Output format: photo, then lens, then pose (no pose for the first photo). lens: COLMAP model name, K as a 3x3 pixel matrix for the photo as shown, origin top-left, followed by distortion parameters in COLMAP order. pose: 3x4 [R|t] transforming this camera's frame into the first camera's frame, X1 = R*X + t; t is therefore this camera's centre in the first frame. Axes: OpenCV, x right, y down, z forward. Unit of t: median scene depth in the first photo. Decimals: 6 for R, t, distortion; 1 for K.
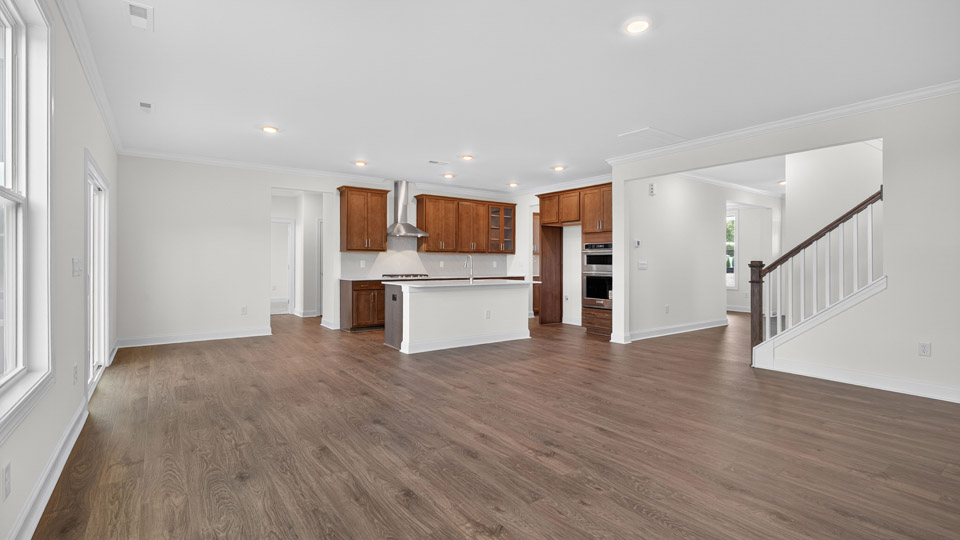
lens RADIAL K [[442.6, 0, 486.2], [0, 442.6, 268.1], [0, 0, 1]] dist [0.001891, 0.000307]
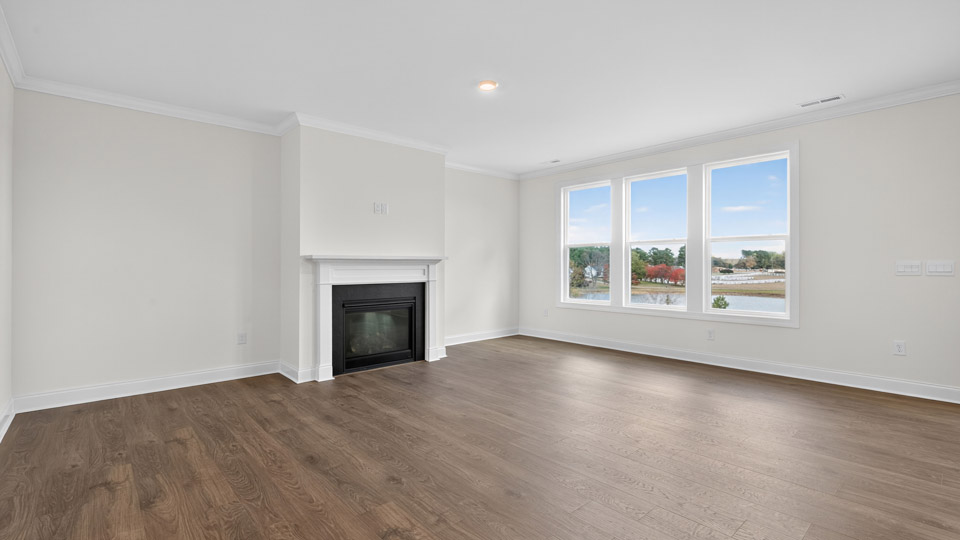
lens RADIAL K [[442.6, 0, 486.2], [0, 442.6, 268.1], [0, 0, 1]] dist [0.001891, 0.000307]
pose [[-0.995252, 0.000284, -0.097330, 0.462482], [-0.001378, 0.999855, 0.017001, -0.028850], [0.097320, 0.017054, -0.995107, 2.259794]]
